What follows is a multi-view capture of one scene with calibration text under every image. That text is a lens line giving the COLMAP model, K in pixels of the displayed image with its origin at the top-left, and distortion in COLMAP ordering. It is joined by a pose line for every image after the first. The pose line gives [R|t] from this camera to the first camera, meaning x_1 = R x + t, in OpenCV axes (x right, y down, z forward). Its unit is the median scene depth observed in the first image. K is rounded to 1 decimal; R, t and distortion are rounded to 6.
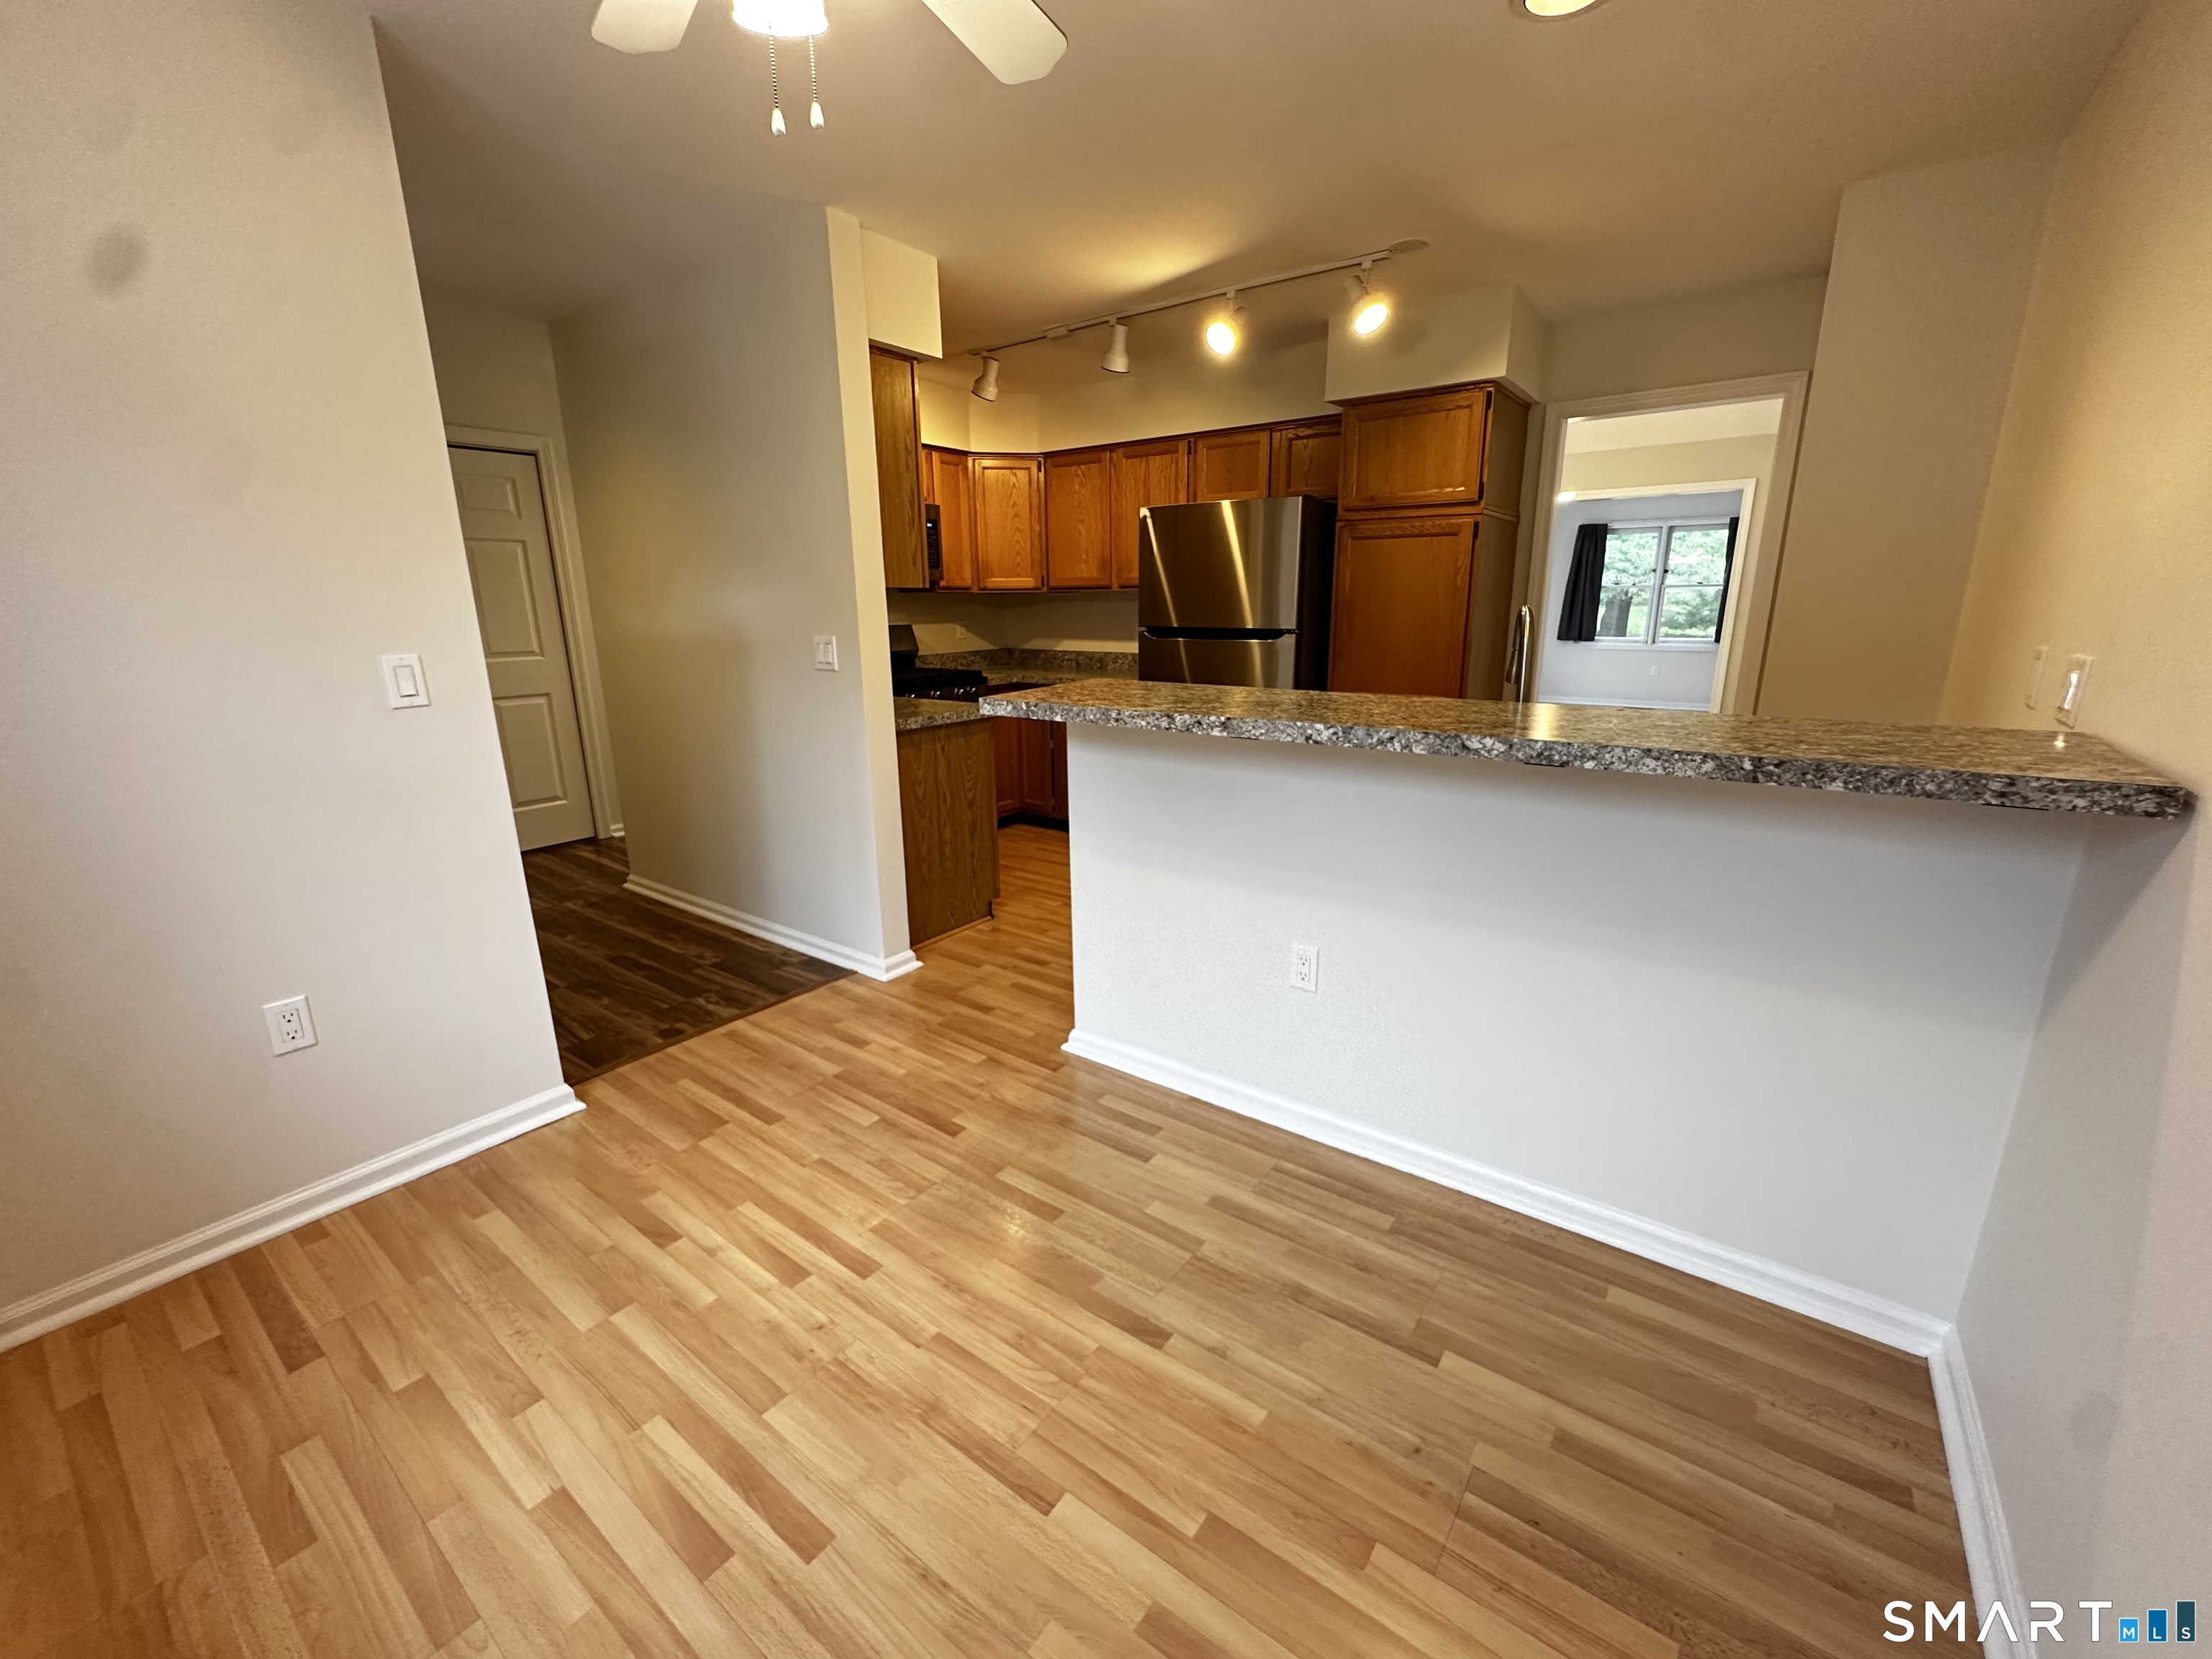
lens RADIAL K [[886.8, 0, 1106.0], [0, 886.8, 829.5], [0, 0, 1]] dist [-0.006743, 0.000708]
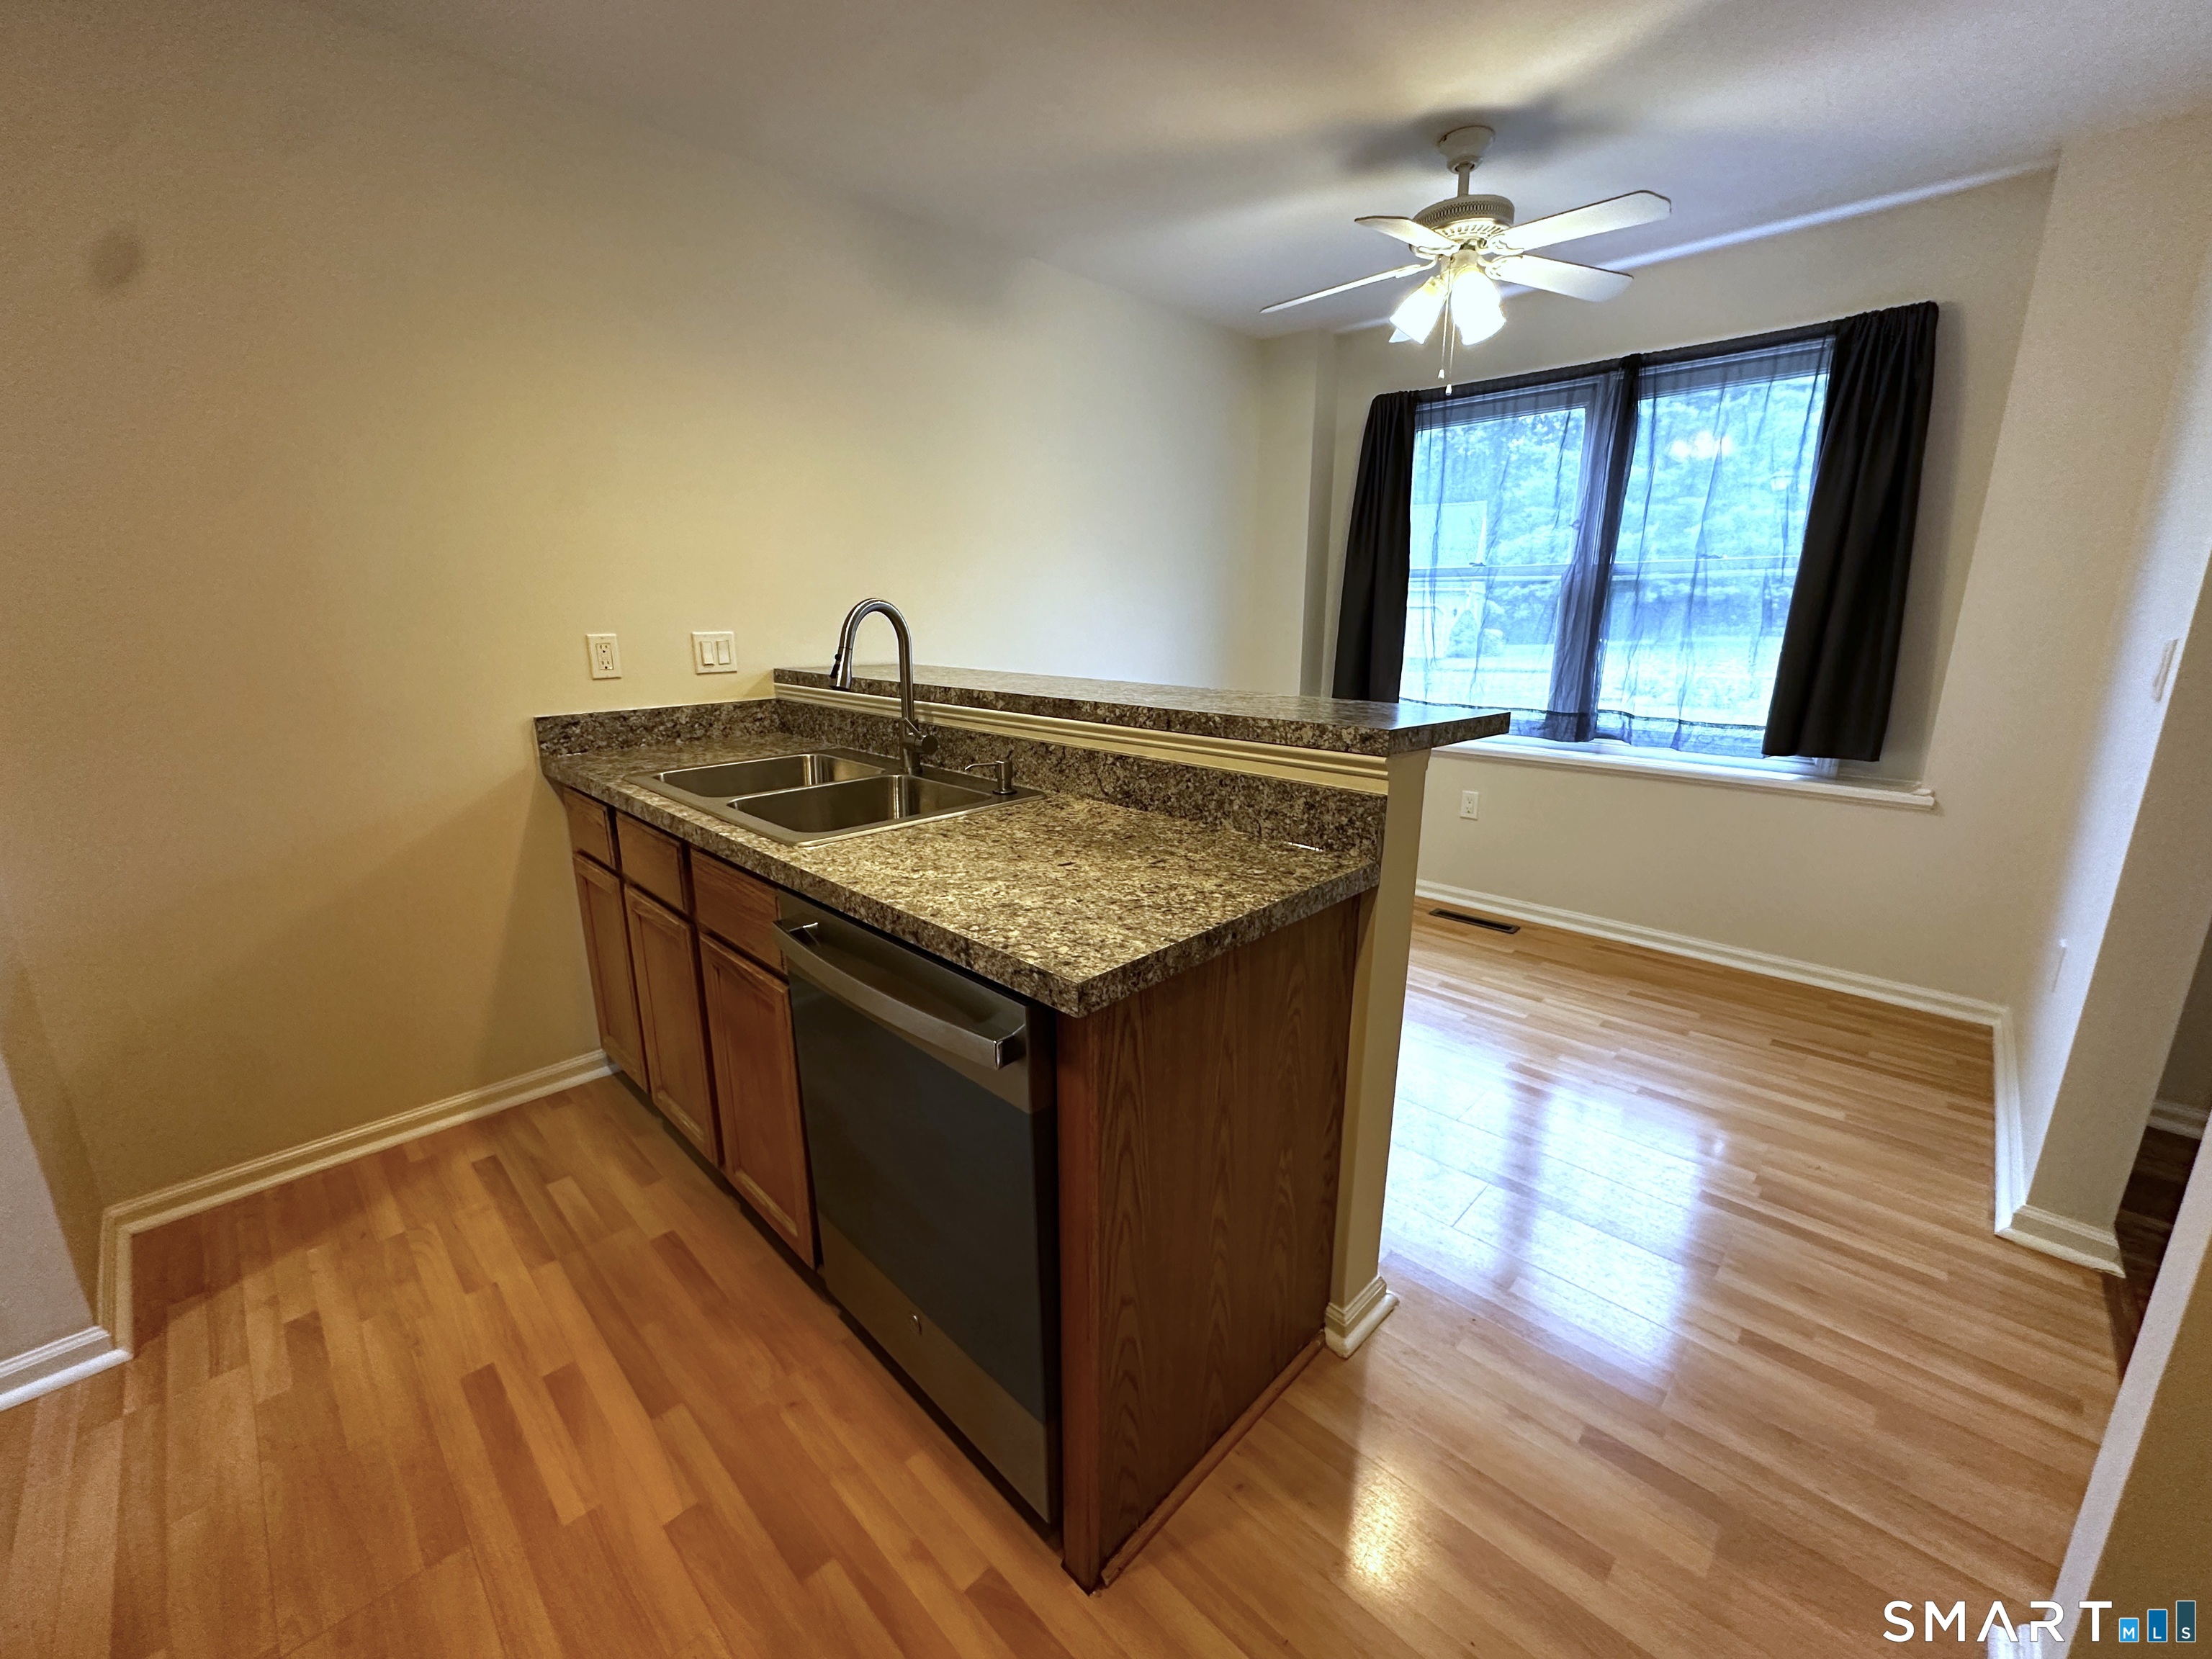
lens RADIAL K [[886.8, 0, 1106.0], [0, 886.8, 829.5], [0, 0, 1]] dist [-0.006743, 0.000708]
pose [[-0.991403, -0.019807, 0.129333, 0.061231], [0.044548, 0.878319, 0.475996, -0.272306], [-0.123023, 0.477665, -0.869886, 1.098195]]
